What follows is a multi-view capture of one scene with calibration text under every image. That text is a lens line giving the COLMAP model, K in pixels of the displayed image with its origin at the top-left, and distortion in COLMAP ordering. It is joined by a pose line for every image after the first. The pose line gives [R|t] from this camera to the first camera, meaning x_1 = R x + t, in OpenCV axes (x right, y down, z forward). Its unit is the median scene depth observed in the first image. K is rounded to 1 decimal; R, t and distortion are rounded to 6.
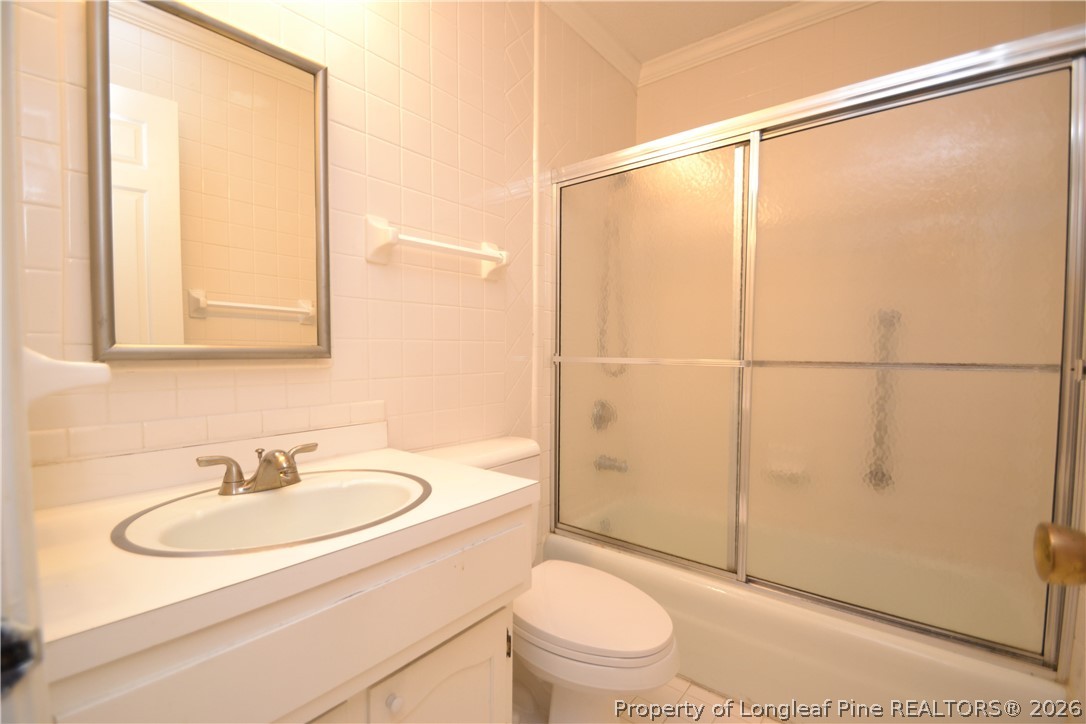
lens RADIAL K [[485.4, 0, 531.1], [0, 485.4, 372.0], [0, 0, 1]] dist [0.013202, -0.017329]
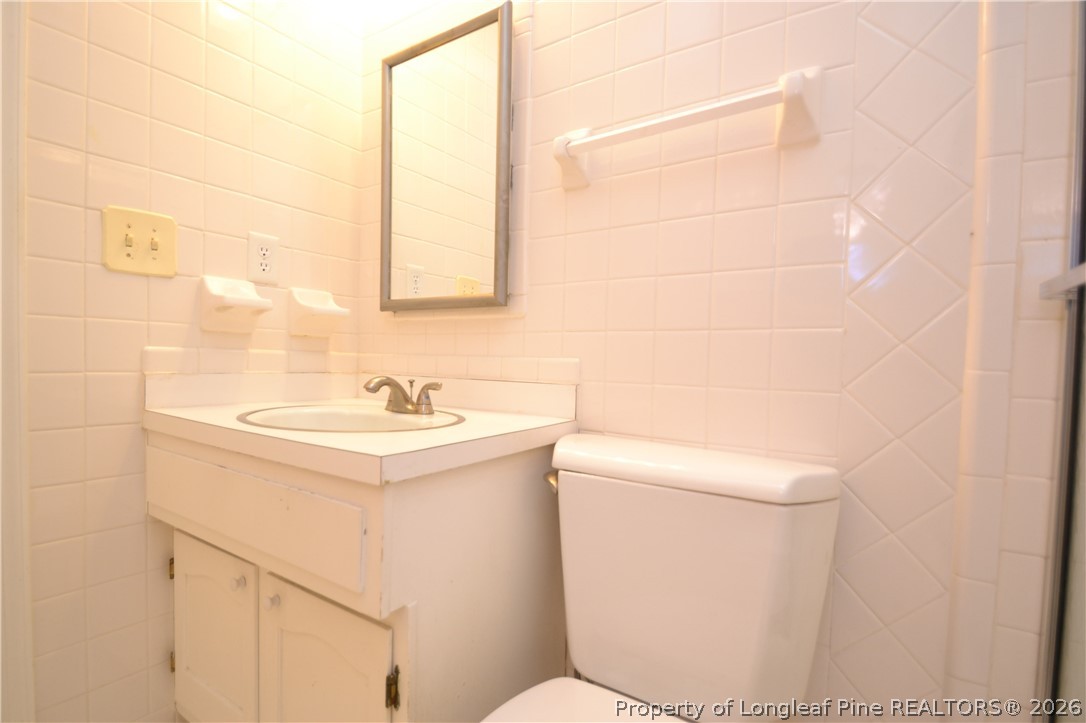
lens RADIAL K [[485.4, 0, 531.1], [0, 485.4, 371.5], [0, 0, 1]] dist [0.013202, -0.017329]
pose [[0.098461, 0.037543, -0.994433, 0.531601], [-0.063396, 0.997495, 0.031382, 0.063217], [0.993120, 0.059954, 0.100594, 0.914375]]
